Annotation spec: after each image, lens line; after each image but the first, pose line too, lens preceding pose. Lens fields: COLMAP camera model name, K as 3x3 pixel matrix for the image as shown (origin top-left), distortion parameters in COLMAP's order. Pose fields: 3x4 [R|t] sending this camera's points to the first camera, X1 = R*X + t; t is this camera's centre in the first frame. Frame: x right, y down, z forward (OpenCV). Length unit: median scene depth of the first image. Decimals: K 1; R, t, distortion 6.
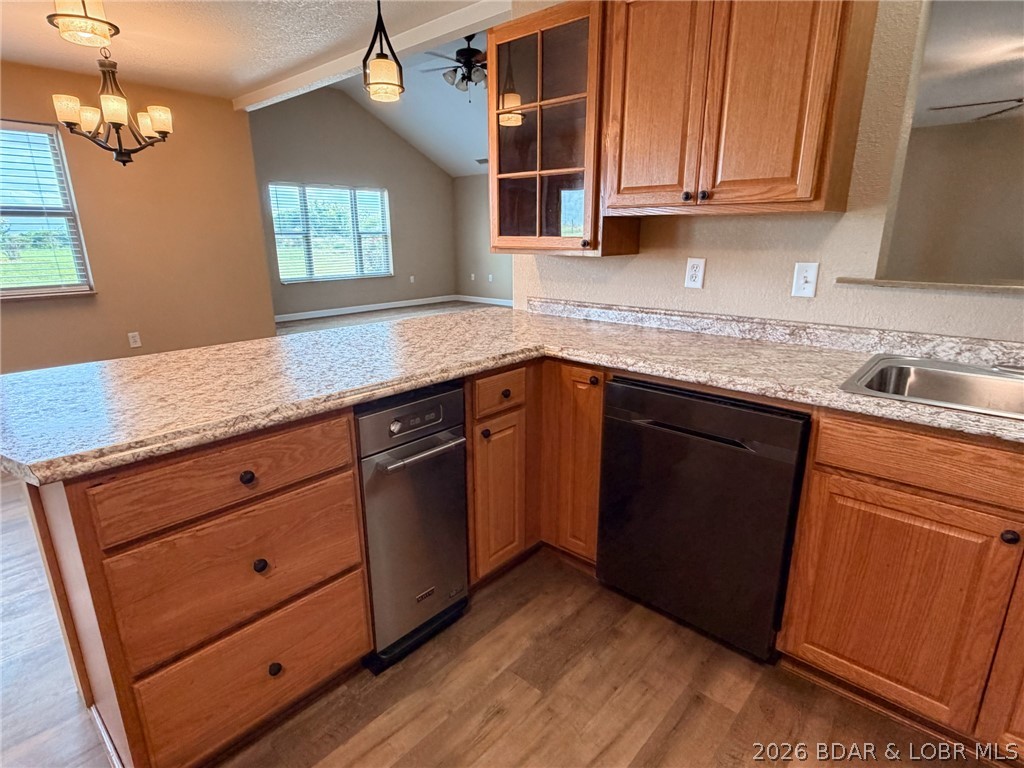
lens RADIAL K [[537.6, 0, 513.0], [0, 537.6, 384.5], [0, 0, 1]] dist [0.000153, -0.000079]
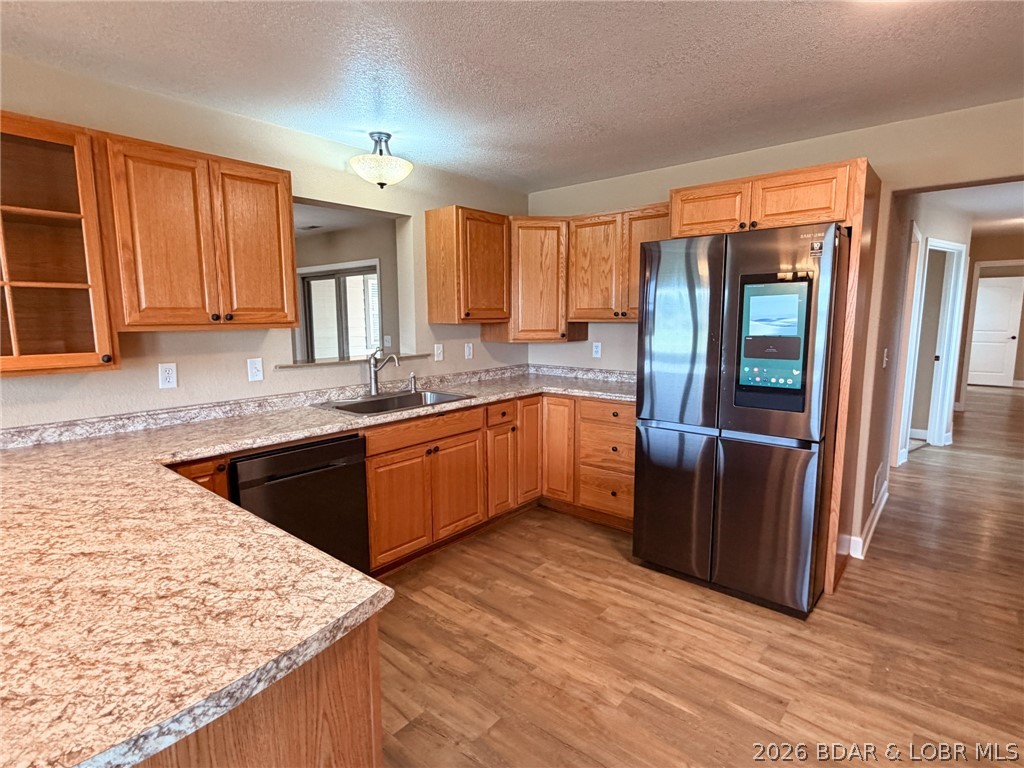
lens RADIAL K [[527.7, 0, 512.0], [0, 527.7, 384.0], [0, 0, 1]] dist [0.000108, -0.000121]
pose [[-0.034973, -0.125784, 0.991441, -0.940635], [0.276358, 0.952147, 0.130548, -0.149109], [-0.960418, 0.278558, 0.001462, 0.316131]]
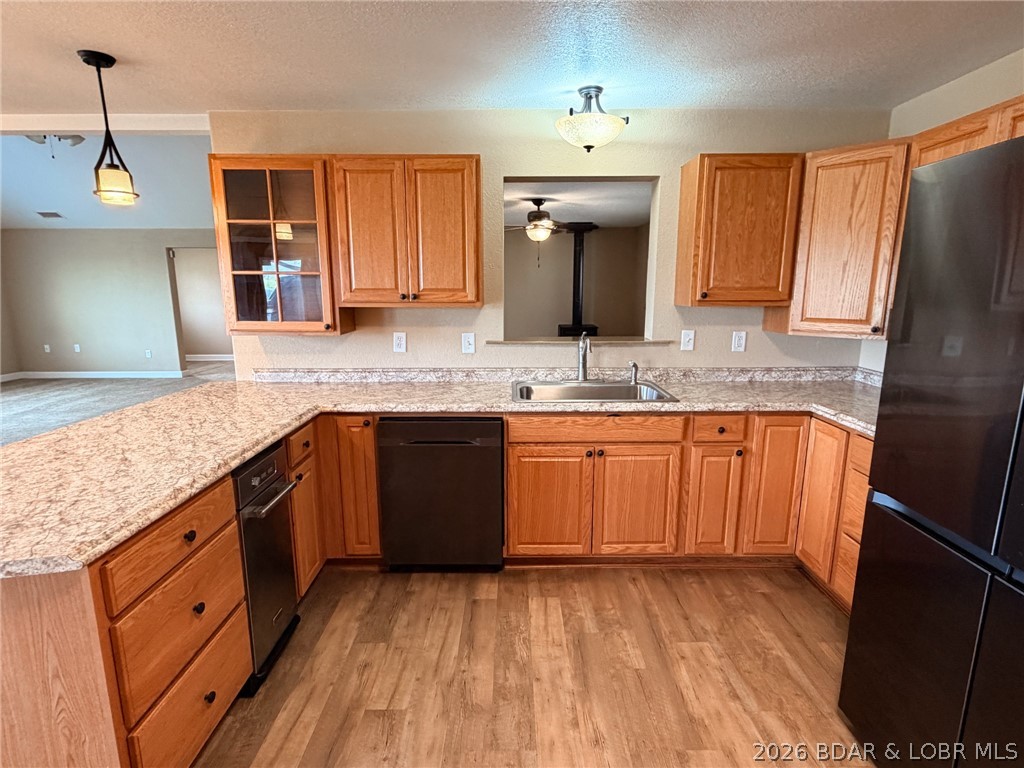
lens RADIAL K [[519.5, 0, 513.1], [0, 519.5, 384.2], [0, 0, 1]] dist [0.000317, 0.000321]
pose [[0.739576, -0.121378, 0.662038, -0.436738], [0.179430, 0.983565, -0.020119, -0.010869], [-0.648715, 0.133669, 0.749200, -0.282915]]
